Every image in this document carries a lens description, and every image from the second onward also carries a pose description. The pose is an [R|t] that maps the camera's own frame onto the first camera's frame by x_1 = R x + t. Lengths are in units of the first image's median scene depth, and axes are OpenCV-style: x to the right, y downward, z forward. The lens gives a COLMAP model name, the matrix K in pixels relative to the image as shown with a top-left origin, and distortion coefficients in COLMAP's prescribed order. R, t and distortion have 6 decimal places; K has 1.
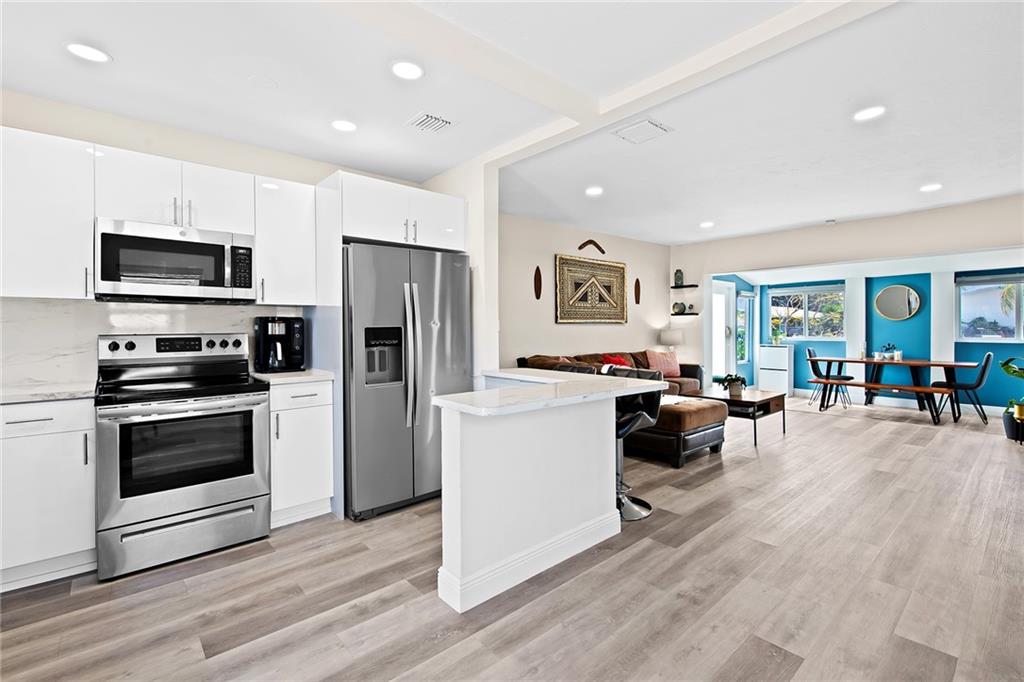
lens RADIAL K [[455.6, 0, 512.4], [0, 455.6, 338.4], [0, 0, 1]] dist [0.003180, -0.000312]
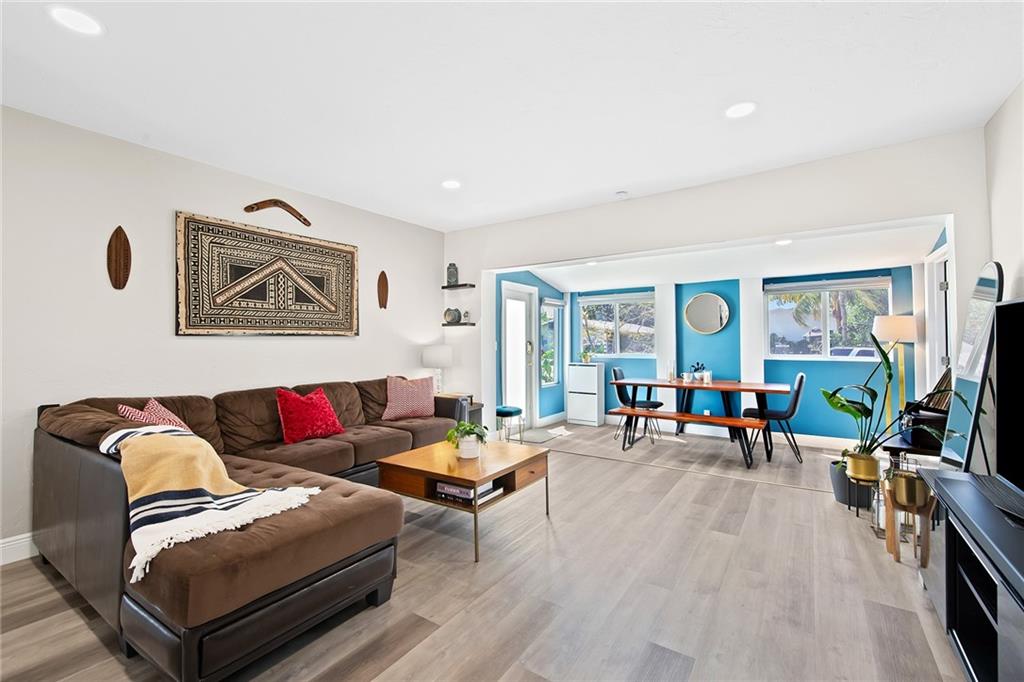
lens RADIAL K [[434.9, 0, 512.0], [0, 434.9, 341.0], [0, 0, 1]] dist [0.018878, 0.000045]
pose [[0.966068, 0.000798, 0.258285, 0.300932], [0.005839, 0.999672, -0.024928, -0.009523], [-0.258220, 0.025590, 0.965747, 0.330395]]
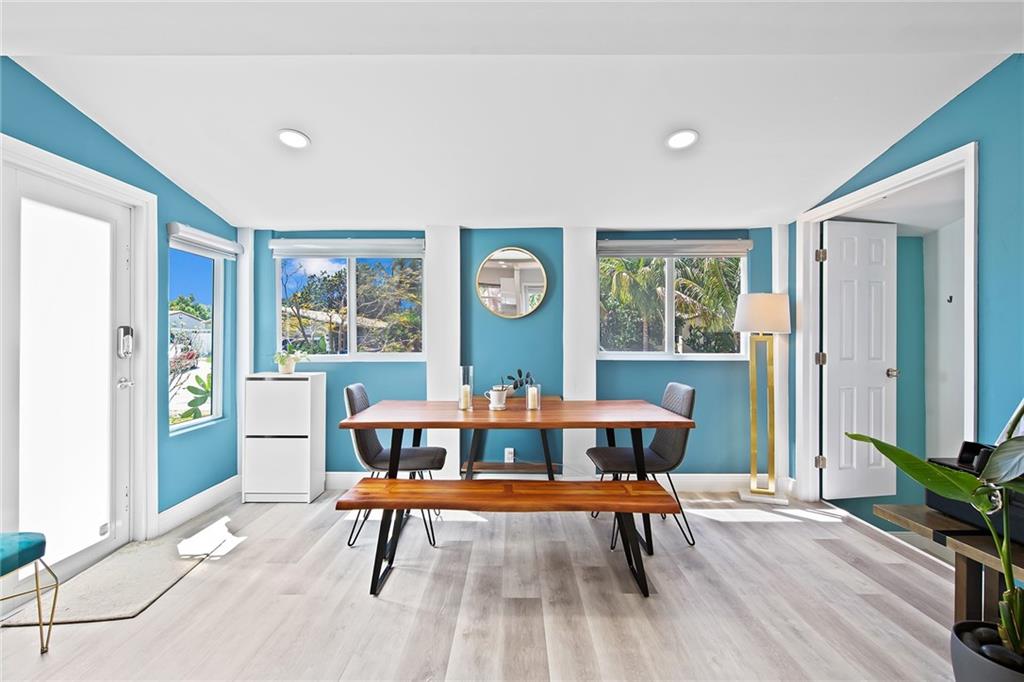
lens RADIAL K [[455.6, 0, 512.4], [0, 455.6, 338.4], [0, 0, 1]] dist [0.003180, -0.000312]
pose [[0.657318, 0.003404, 0.753606, 0.502174], [0.012714, 0.999797, -0.015605, -0.011097], [-0.753506, 0.019839, 0.657142, 0.721257]]
